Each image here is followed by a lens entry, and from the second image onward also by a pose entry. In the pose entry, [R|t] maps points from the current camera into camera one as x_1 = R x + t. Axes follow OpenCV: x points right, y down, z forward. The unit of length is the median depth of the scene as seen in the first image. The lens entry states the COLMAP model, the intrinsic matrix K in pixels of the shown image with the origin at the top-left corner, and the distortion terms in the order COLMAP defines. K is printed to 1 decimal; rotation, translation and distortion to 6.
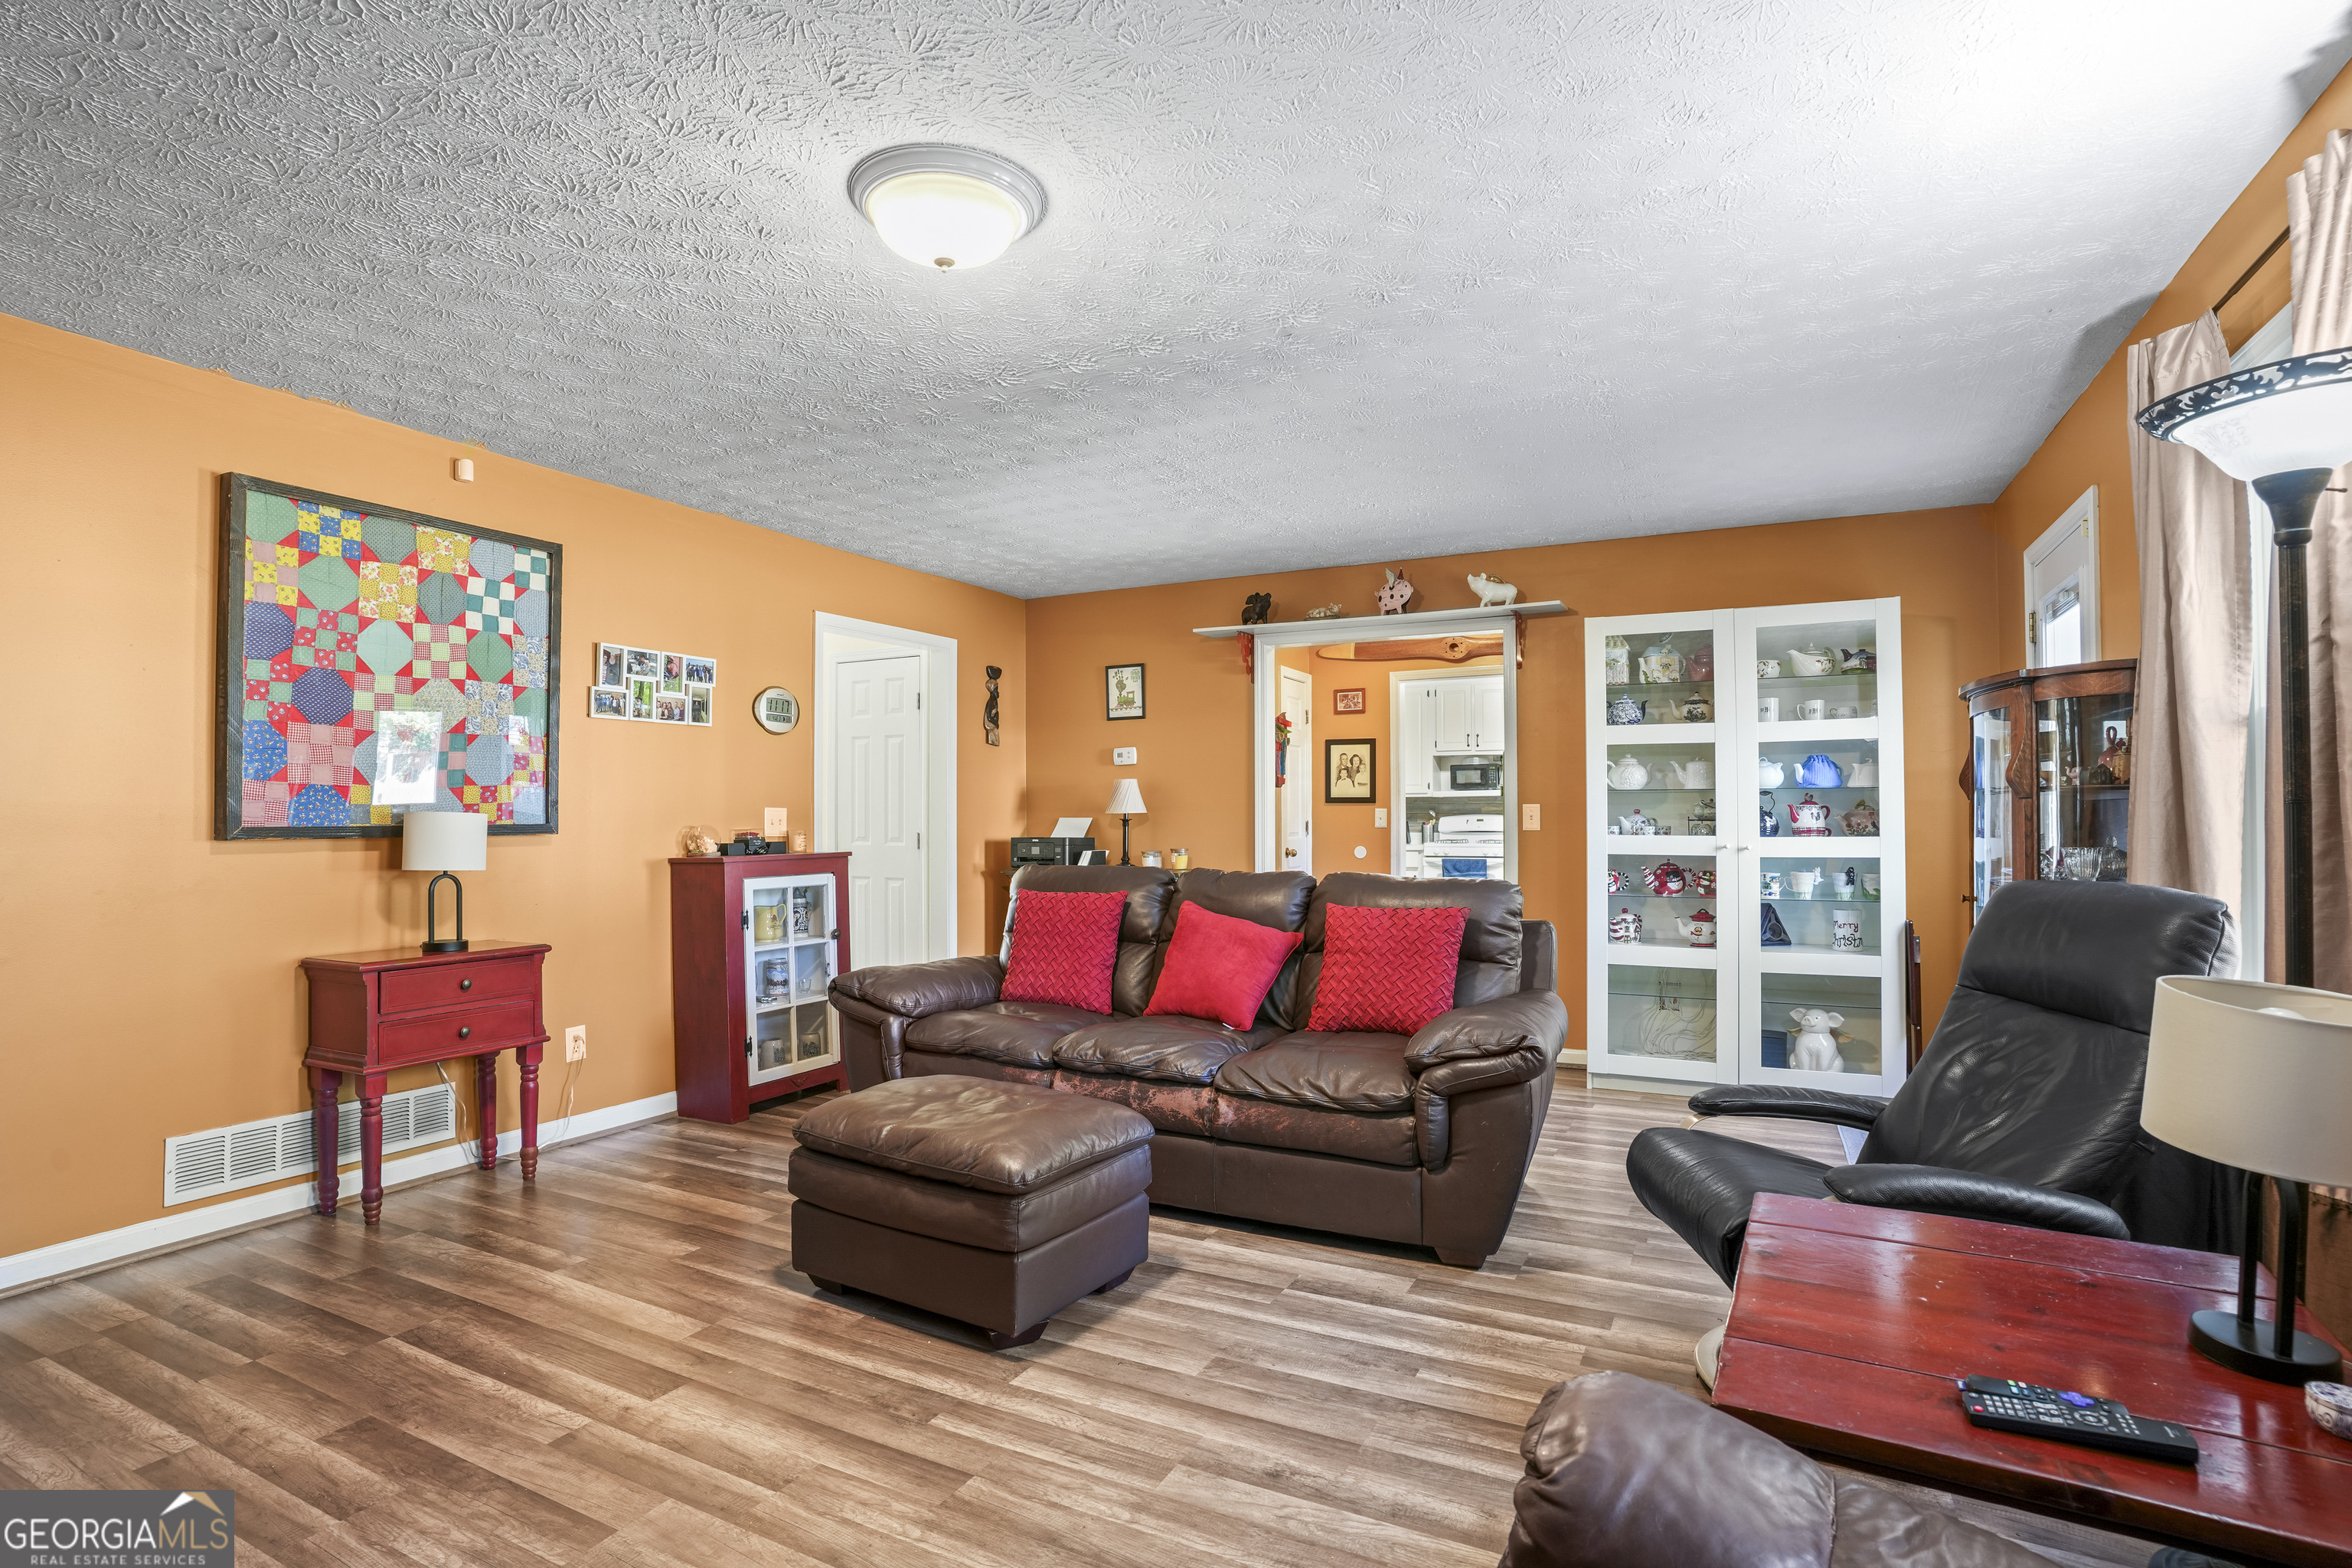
lens RADIAL K [[1157.9, 0, 1192.4], [0, 1157.9, 803.8], [0, 0, 1]] dist [-0.066137, 0.024482]
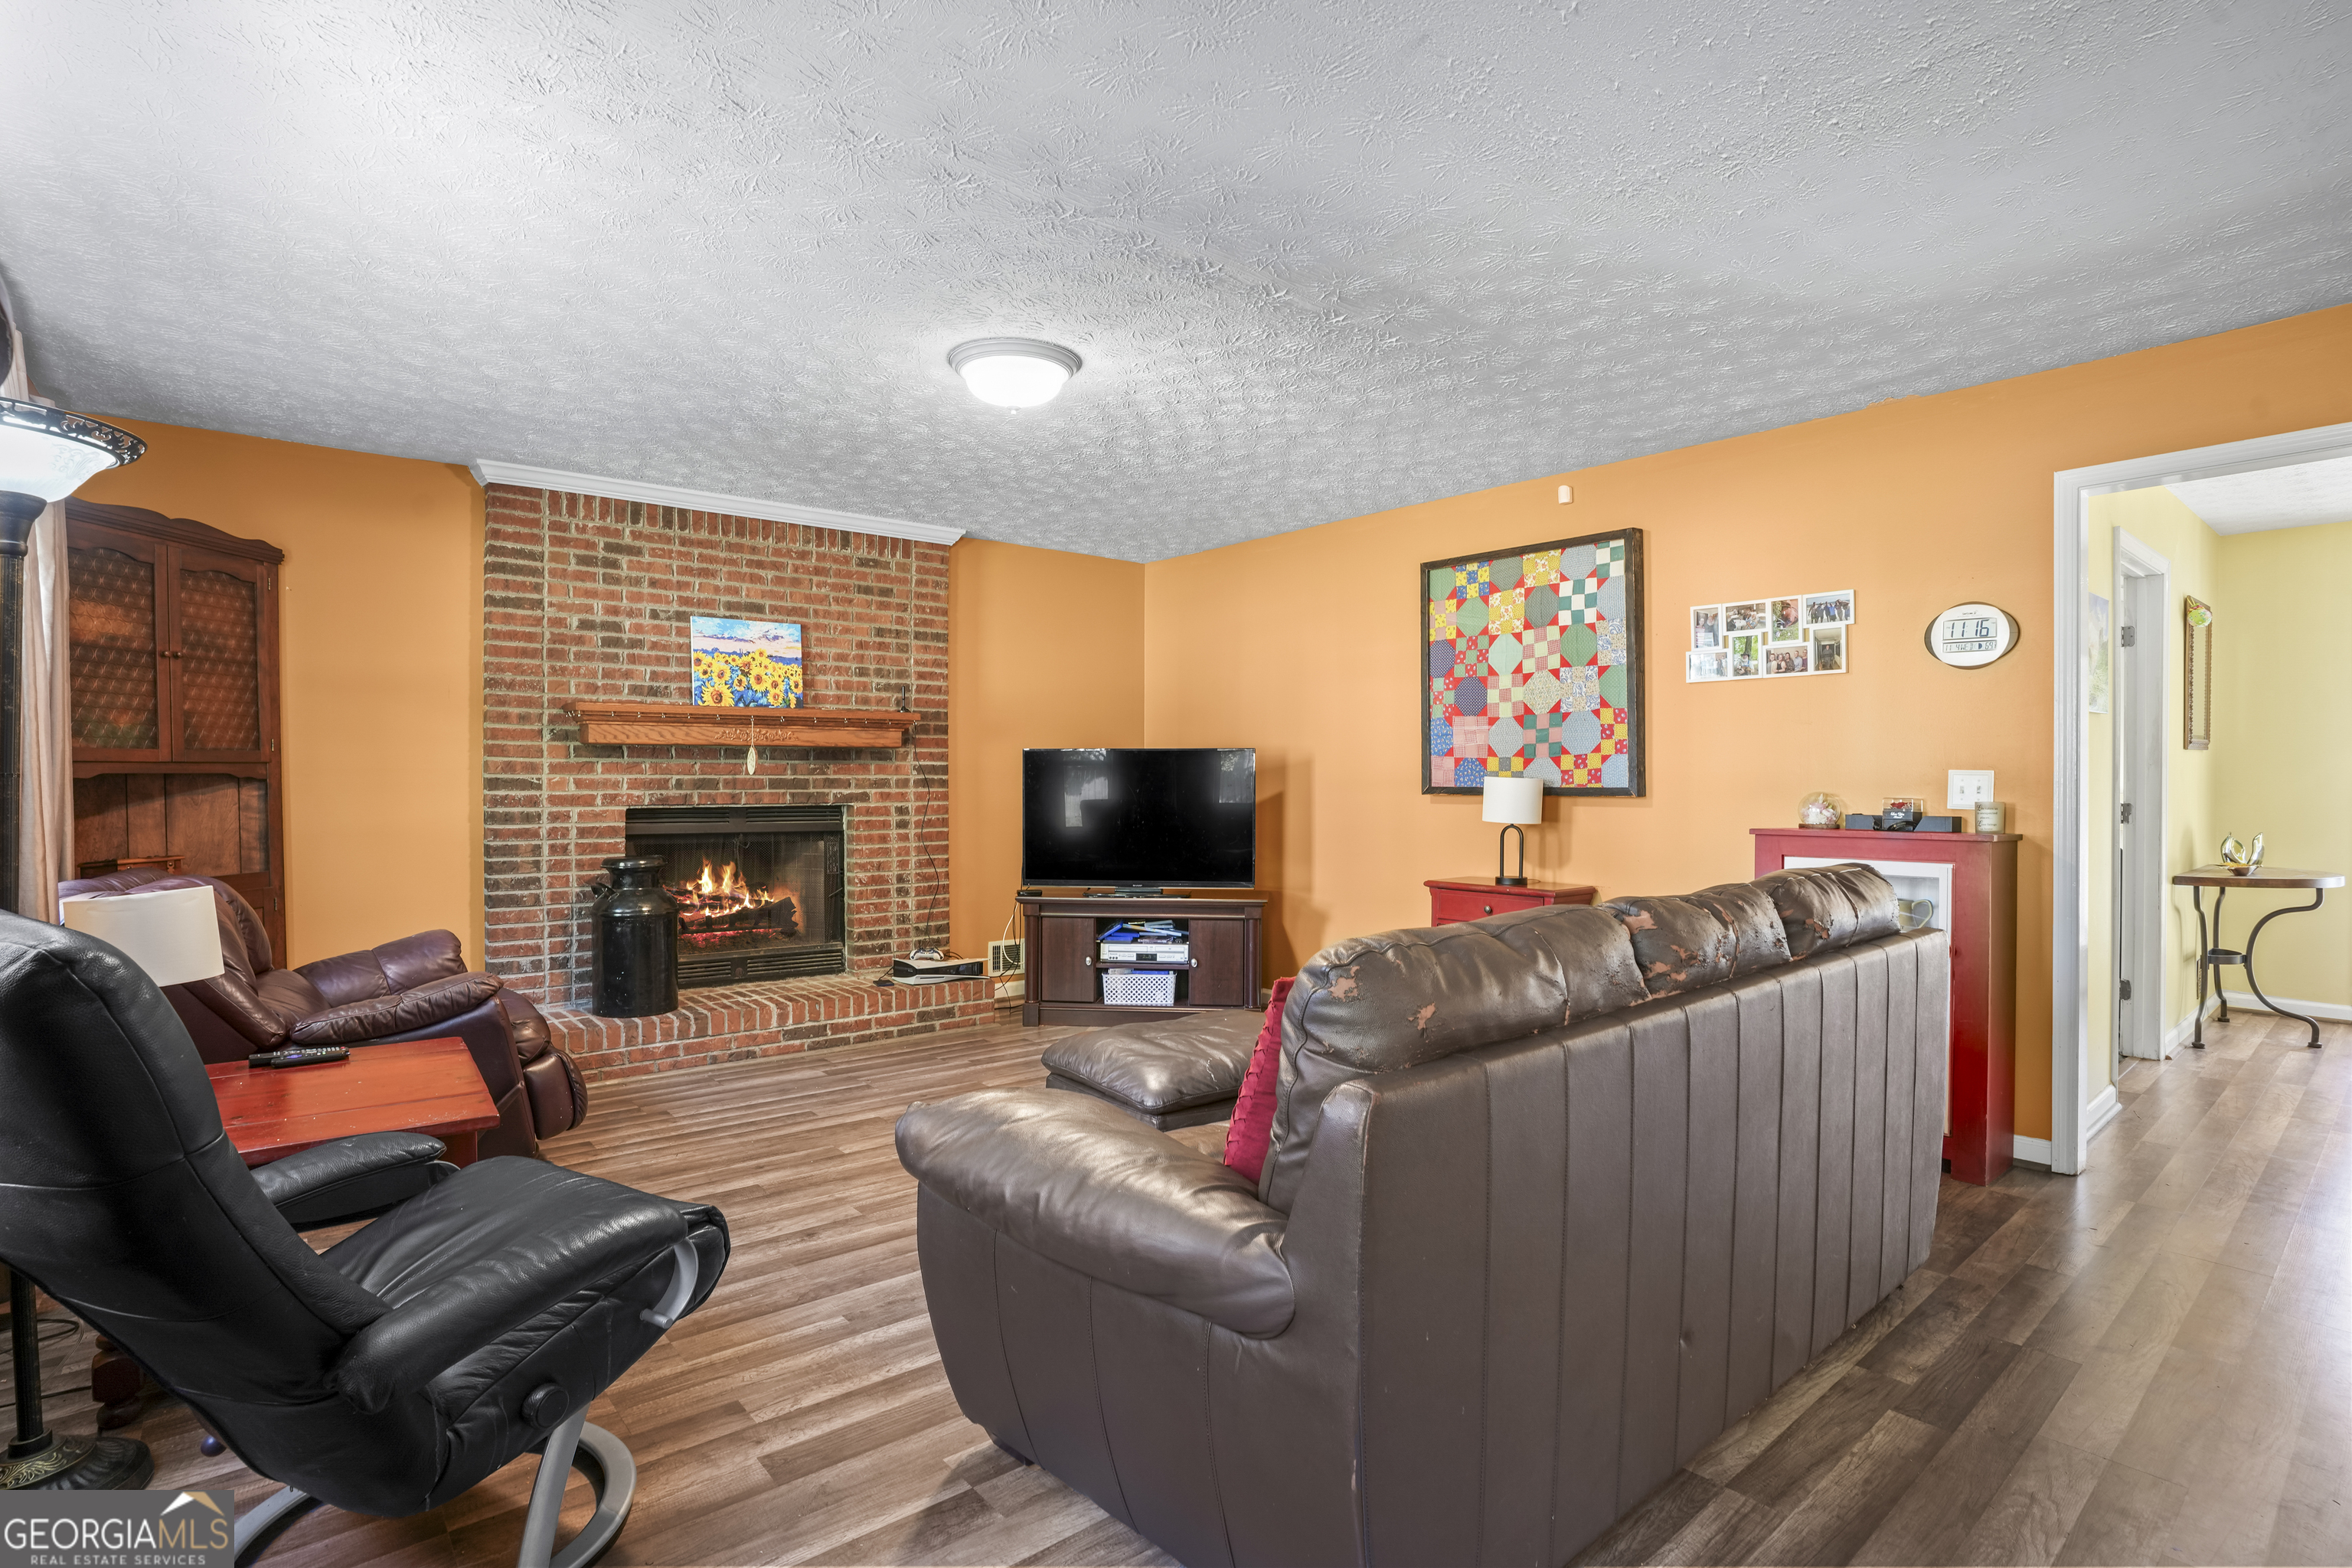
lens RADIAL K [[1157.9, 0, 1128.1], [0, 1157.9, 787.4], [0, 0, 1]] dist [-0.066137, 0.024482]
pose [[-0.426451, 0.007111, -0.904483, 0.695340], [0.005235, 0.999972, 0.005393, 0.009973], [0.904495, -0.002435, -0.426476, 1.142588]]
